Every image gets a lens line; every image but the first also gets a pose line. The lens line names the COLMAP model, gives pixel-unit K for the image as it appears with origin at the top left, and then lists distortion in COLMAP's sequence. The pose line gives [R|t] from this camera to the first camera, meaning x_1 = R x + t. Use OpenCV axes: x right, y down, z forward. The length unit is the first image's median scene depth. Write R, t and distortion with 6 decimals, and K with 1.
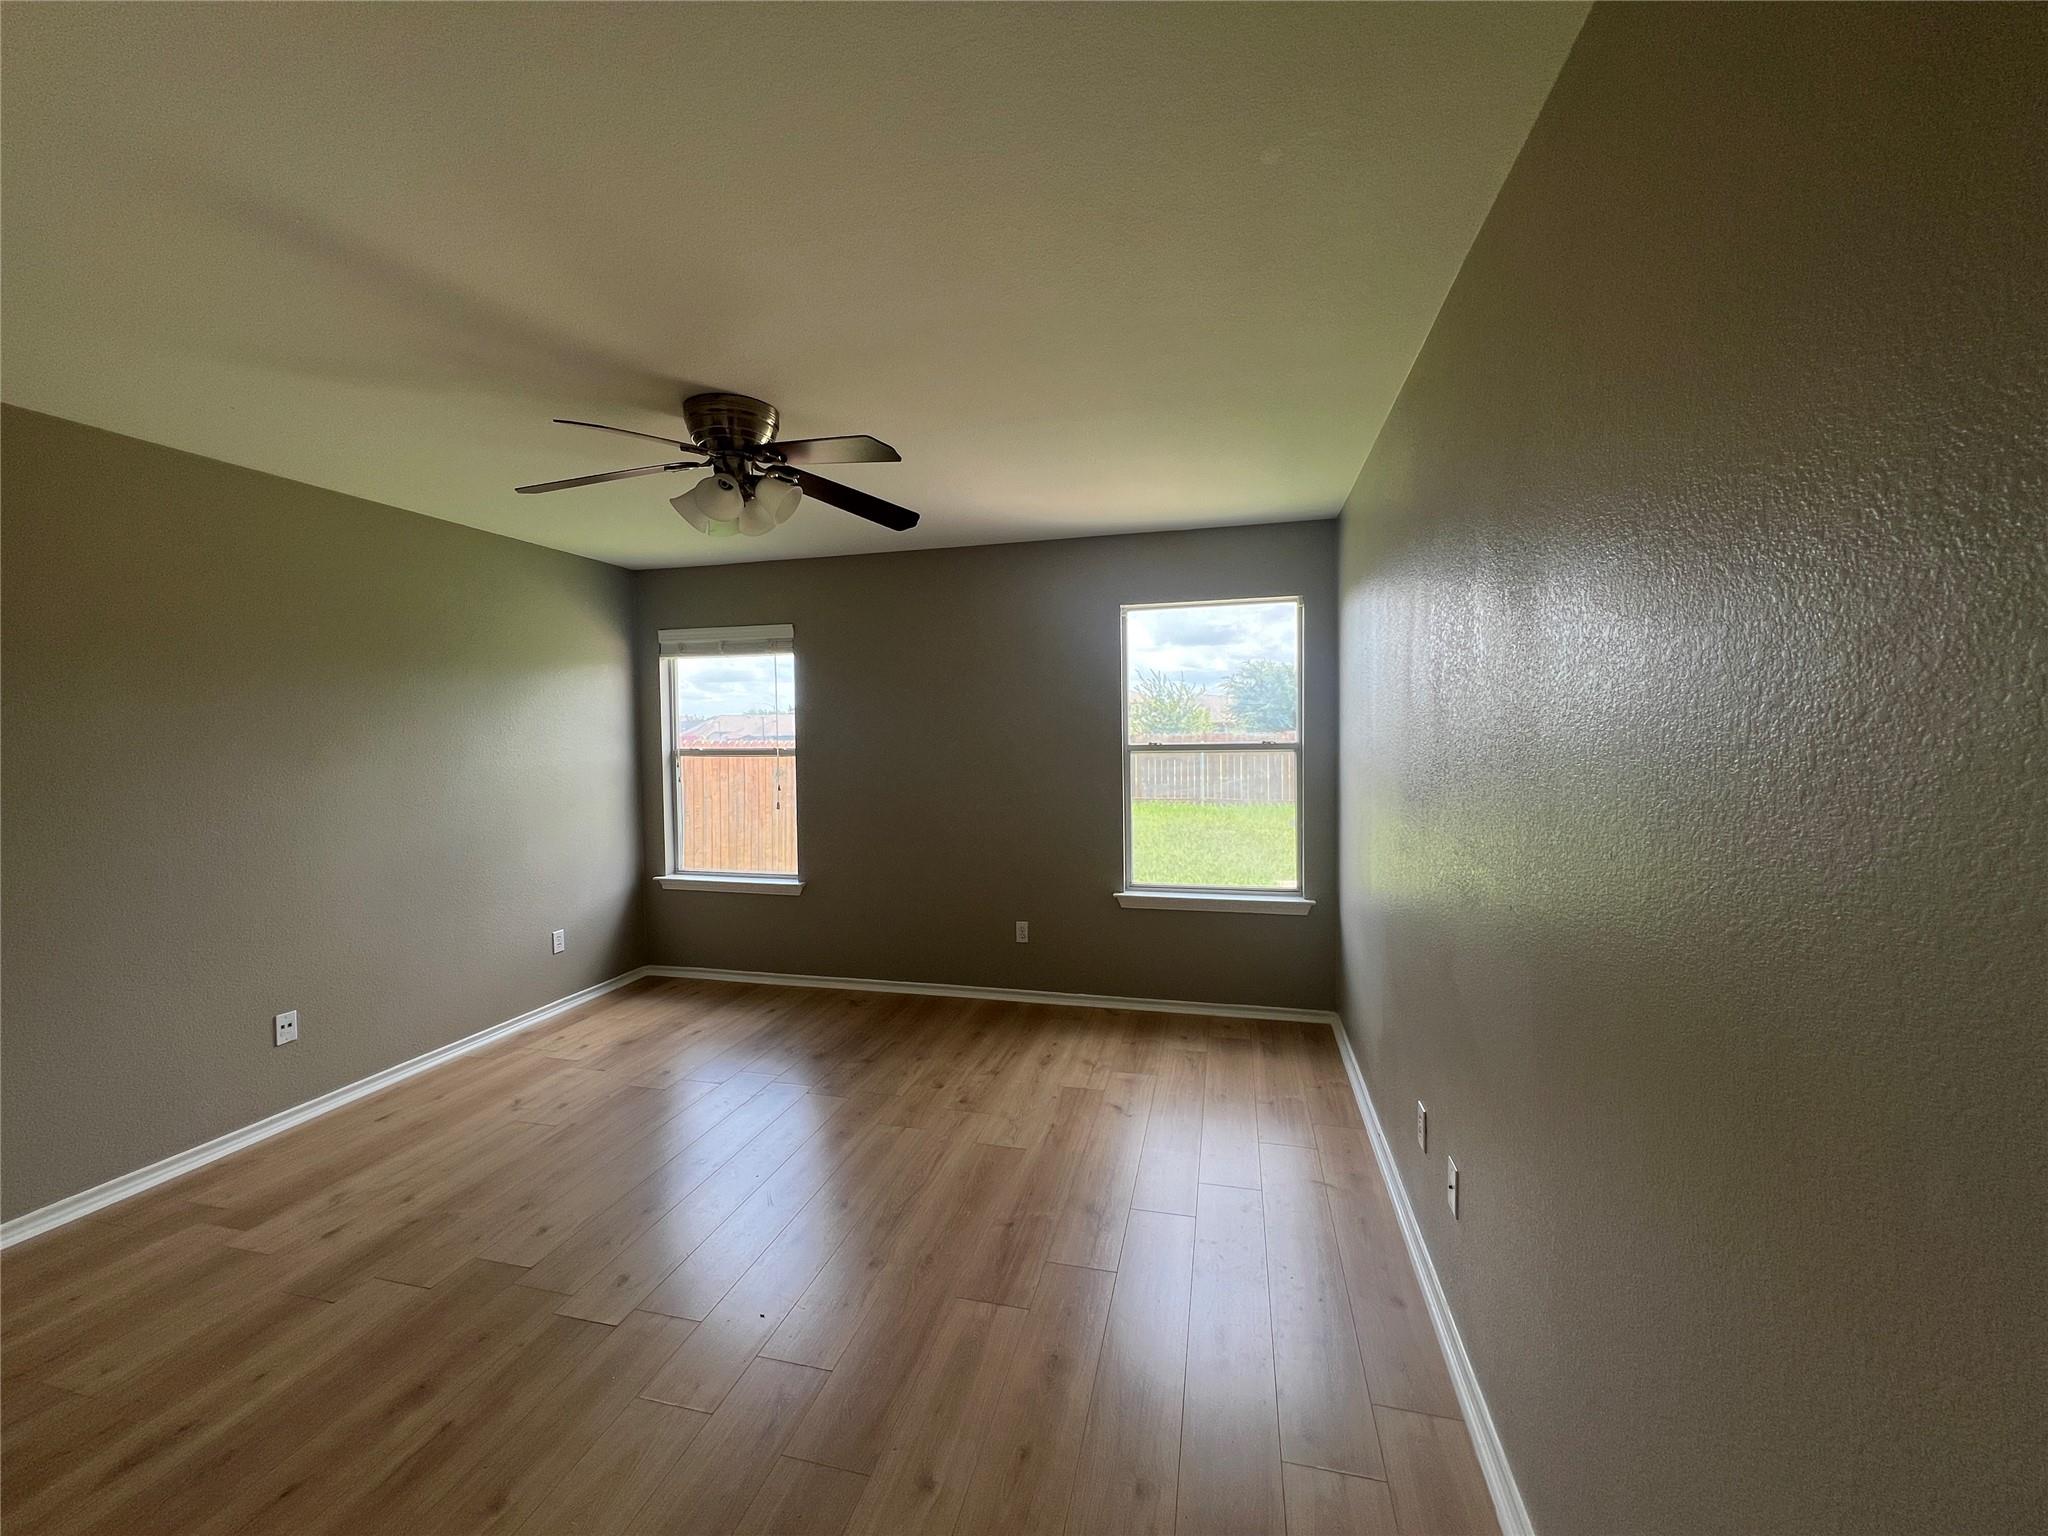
lens RADIAL K [[820.4, 0, 1017.0], [0, 820.4, 760.8], [0, 0, 1]] dist [-0.000194, -0.000260]
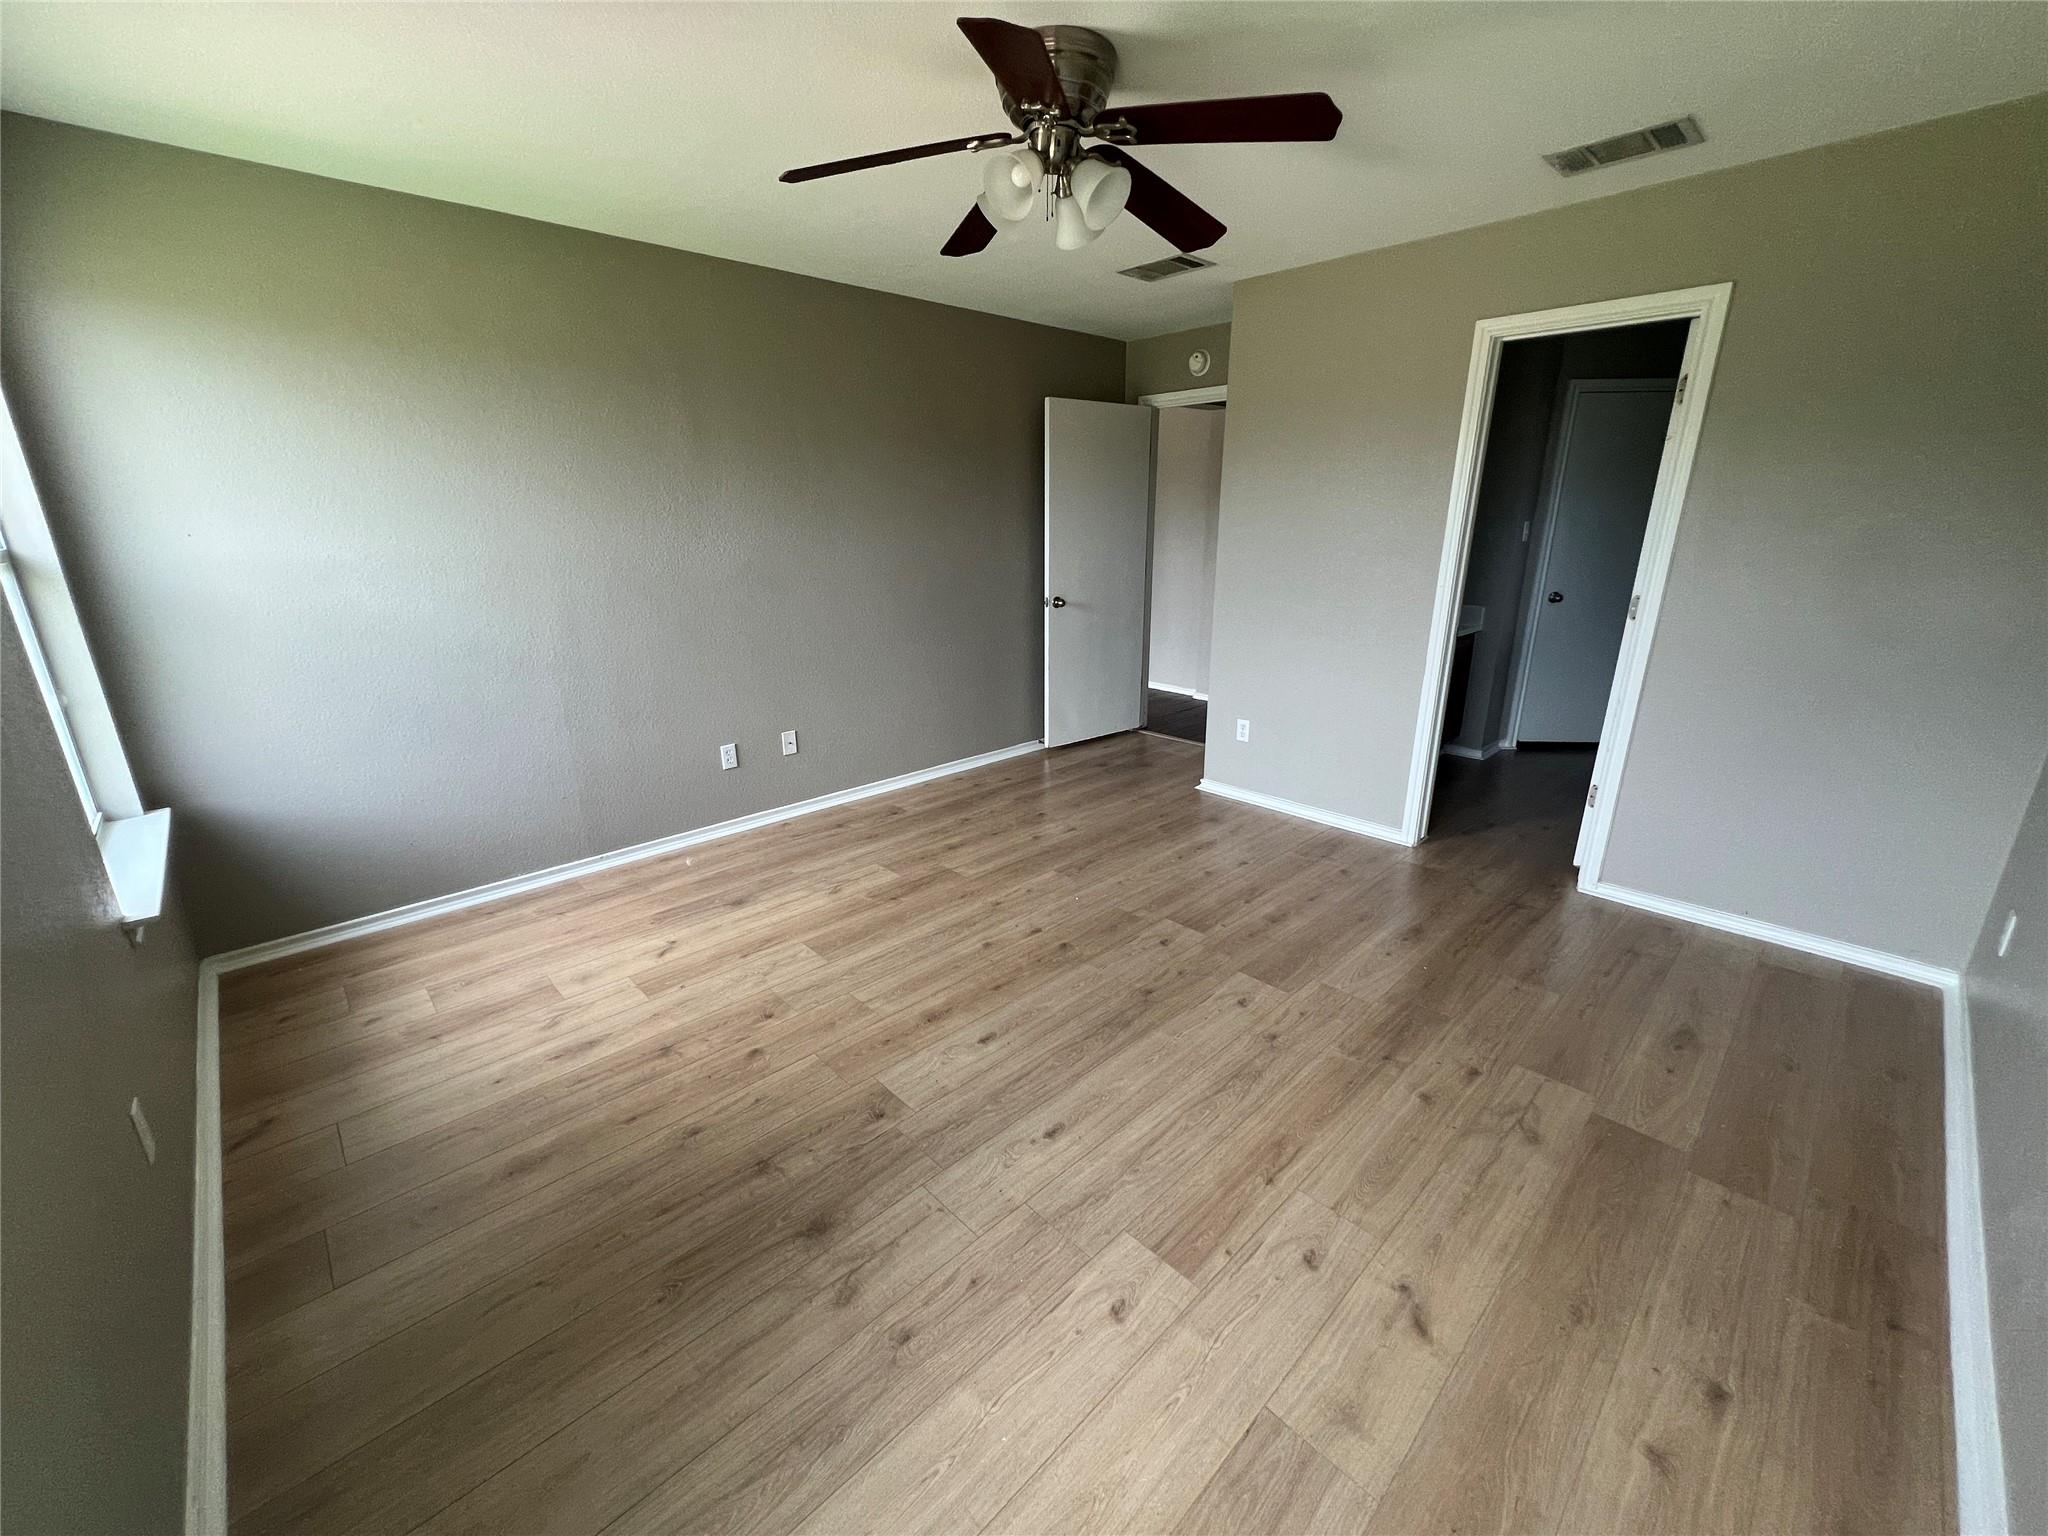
lens RADIAL K [[816.9, 0, 1019.8], [0, 816.9, 757.6], [0, 0, 1]] dist [0.000404, -0.000093]
pose [[-0.849384, -0.133879, 0.510512, -0.615328], [0.037117, 0.949744, 0.310819, -0.039830], [-0.526468, 0.282953, -0.801729, 1.408325]]
